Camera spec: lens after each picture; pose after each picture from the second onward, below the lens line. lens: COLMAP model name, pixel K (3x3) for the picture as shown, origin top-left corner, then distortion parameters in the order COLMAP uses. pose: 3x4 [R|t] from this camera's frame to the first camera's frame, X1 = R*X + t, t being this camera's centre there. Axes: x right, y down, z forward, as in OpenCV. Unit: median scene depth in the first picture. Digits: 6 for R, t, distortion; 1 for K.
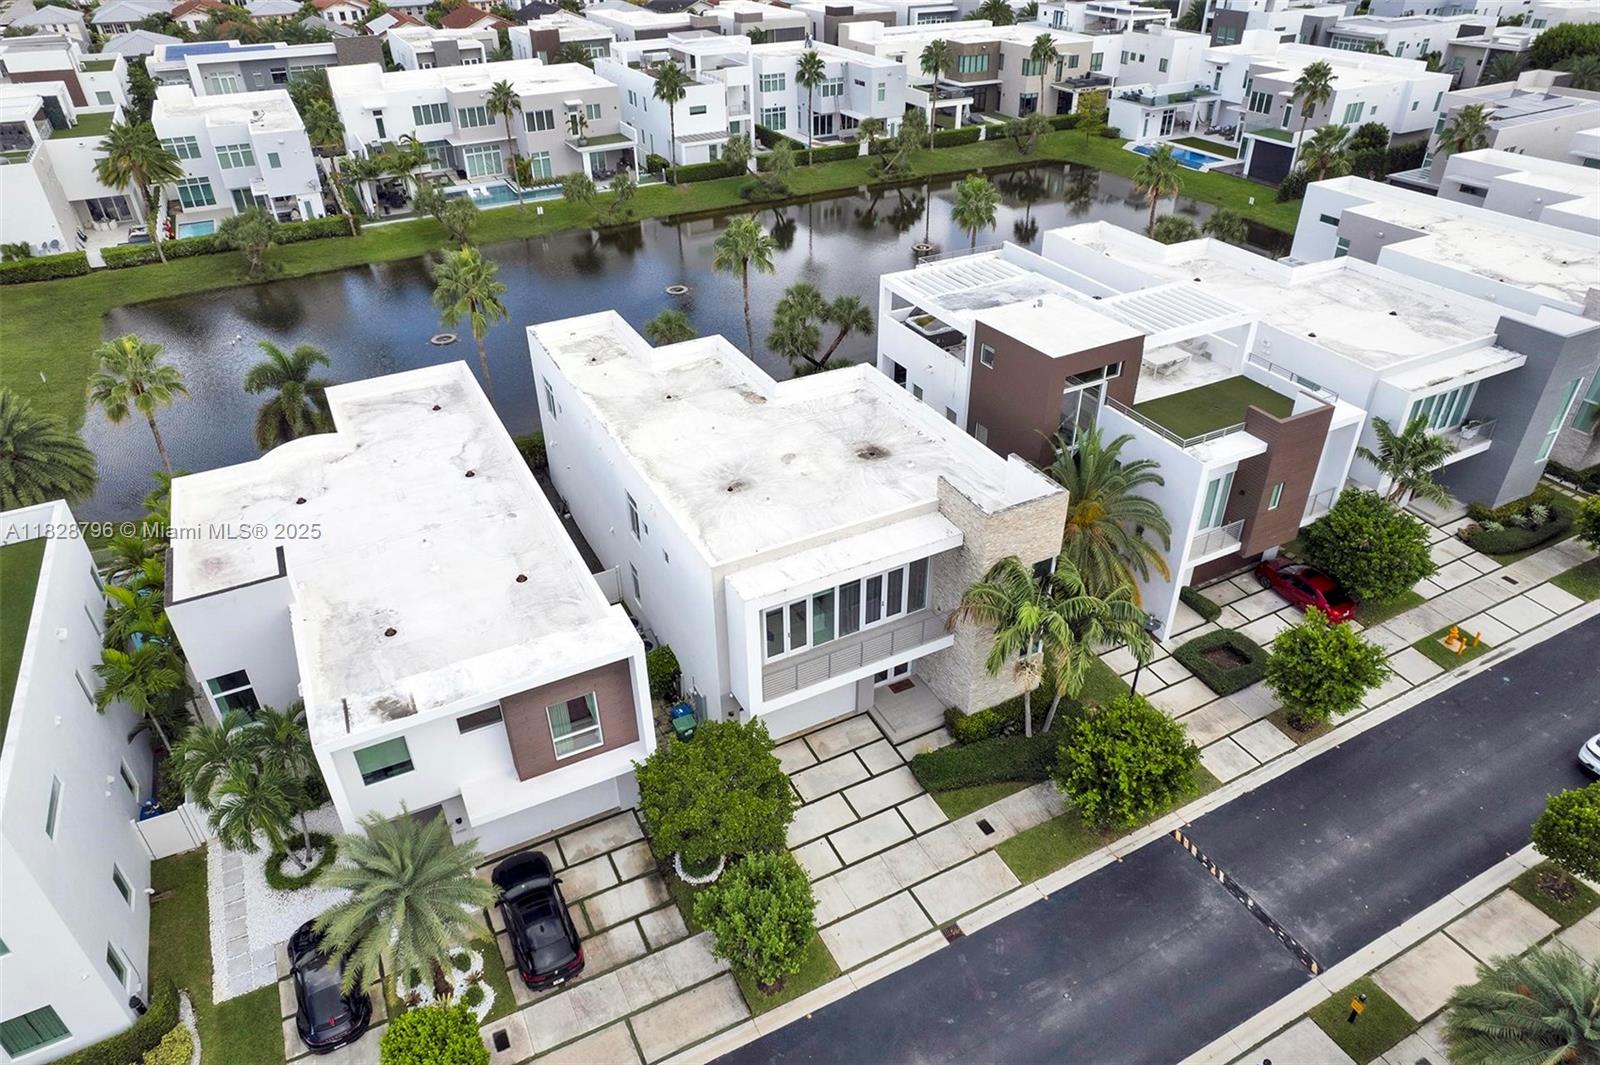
lens RADIAL K [[1027.5, 0, 810.5], [0, 1027.5, 536.3], [0, 0, 1]] dist [-0.063074, 0.057319]
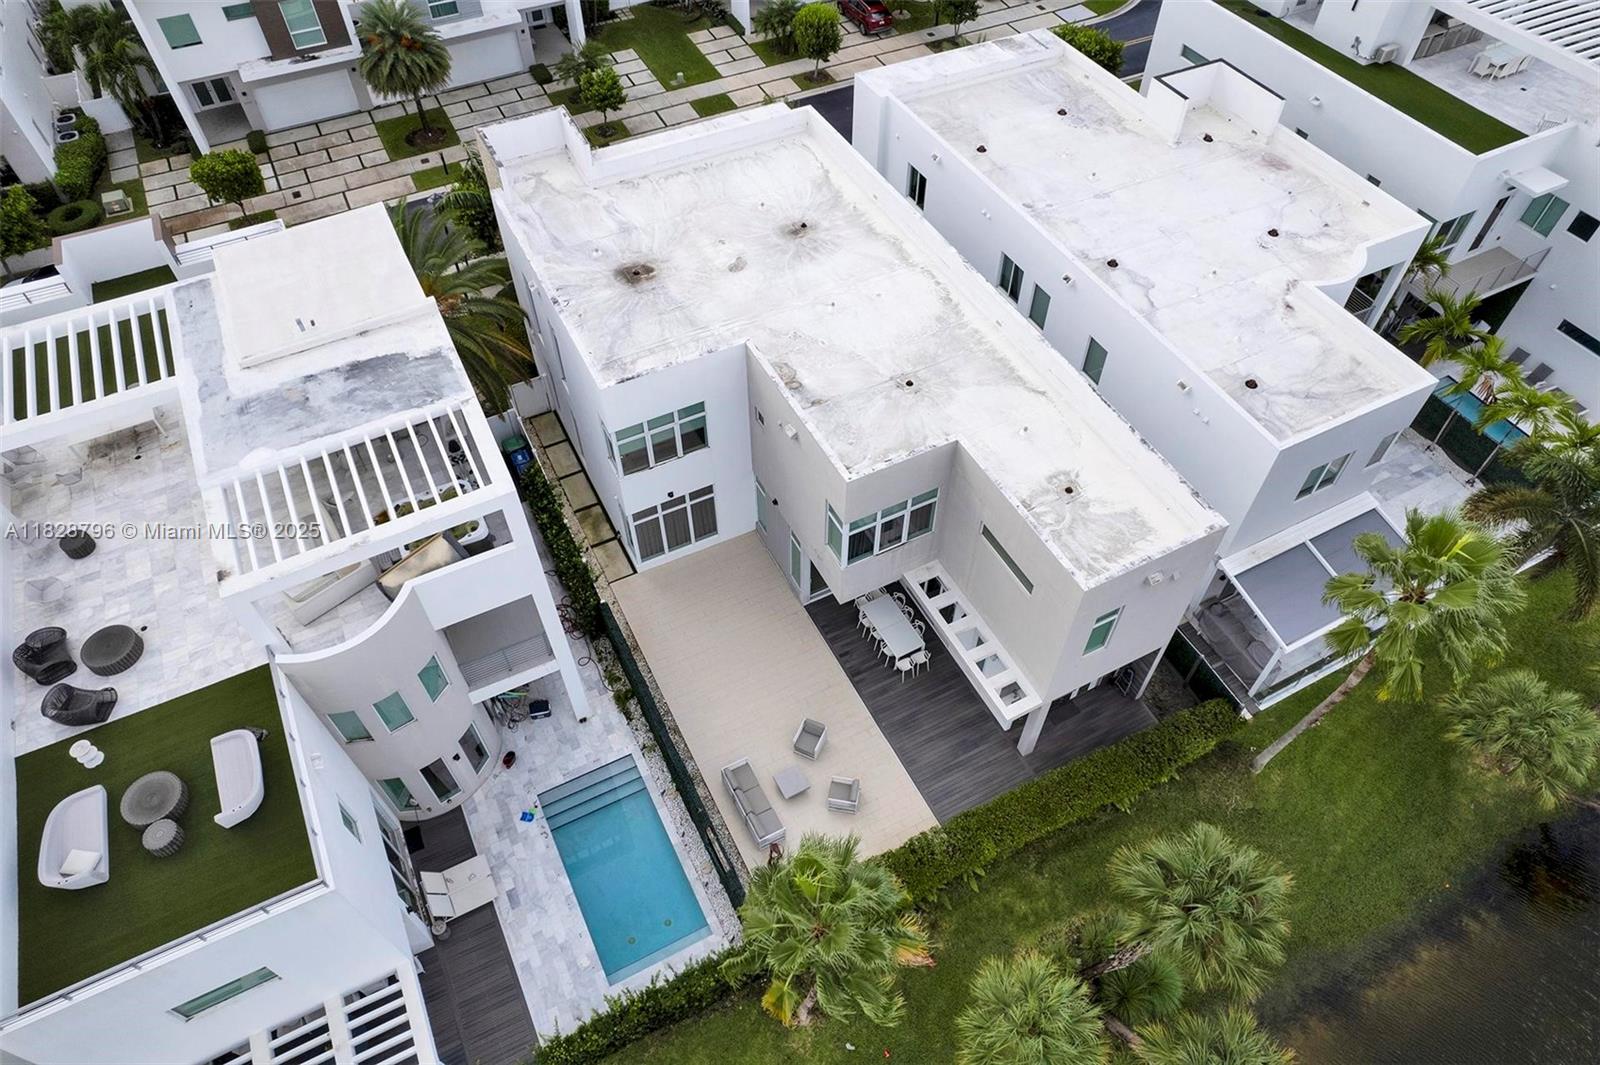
lens RADIAL K [[1027.5, 0, 801.5], [0, 1027.5, 543.9], [0, 0, 1]] dist [-0.063074, 0.057319]
pose [[-0.999835, -0.003953, 0.017712, -0.078190], [0.017310, 0.085296, 0.996205, -0.777014], [-0.005449, 0.996348, -0.085214, 1.138292]]
